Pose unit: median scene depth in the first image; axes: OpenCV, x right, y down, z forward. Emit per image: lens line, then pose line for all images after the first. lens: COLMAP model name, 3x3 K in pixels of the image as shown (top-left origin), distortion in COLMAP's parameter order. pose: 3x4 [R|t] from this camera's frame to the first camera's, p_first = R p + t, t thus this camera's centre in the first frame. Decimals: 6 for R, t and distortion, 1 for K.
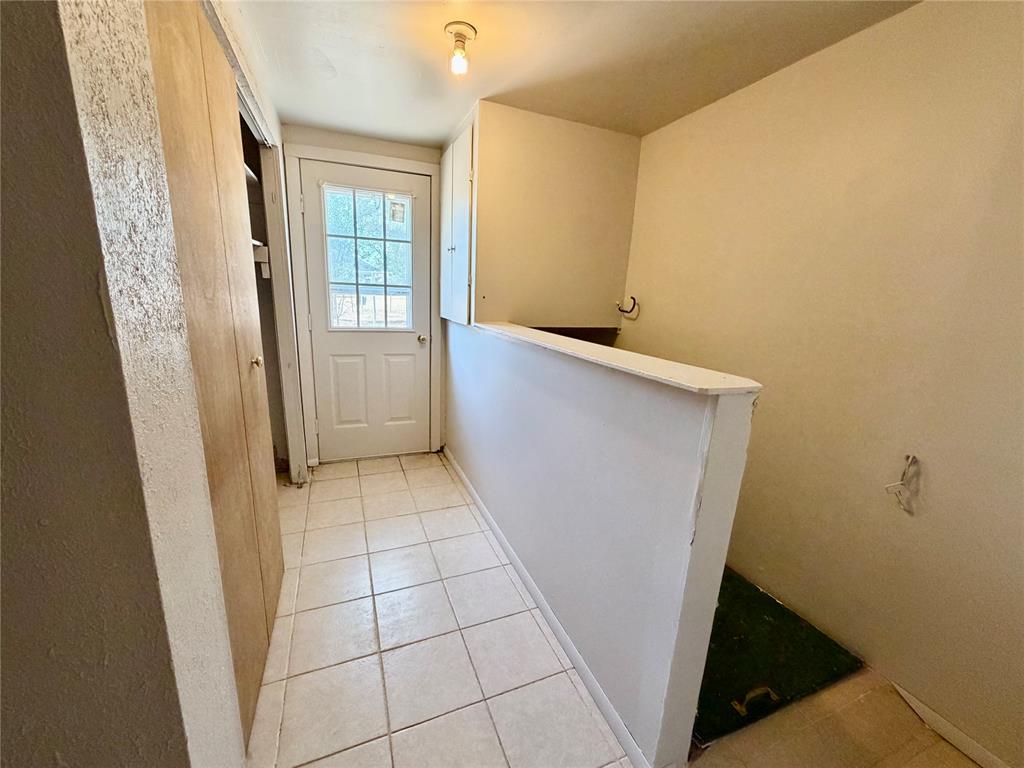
lens RADIAL K [[408.7, 0, 511.9], [0, 408.7, 385.4], [0, 0, 1]] dist [0.000248, 0.000539]
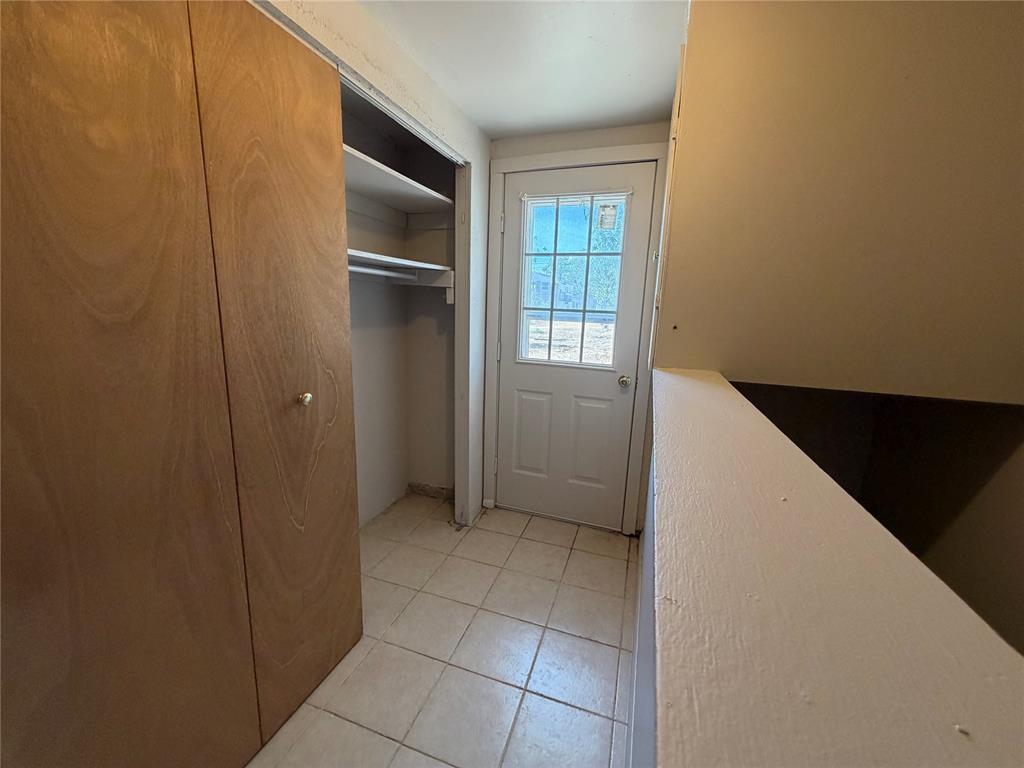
lens RADIAL K [[408.7, 0, 508.8], [0, 408.7, 384.5], [0, 0, 1]] dist [0.000248, 0.000539]
pose [[0.748902, 0.105811, -0.654179, 0.115042], [-0.152192, 0.988246, -0.014384, -0.067366], [0.644968, 0.110333, 0.756203, 0.314929]]
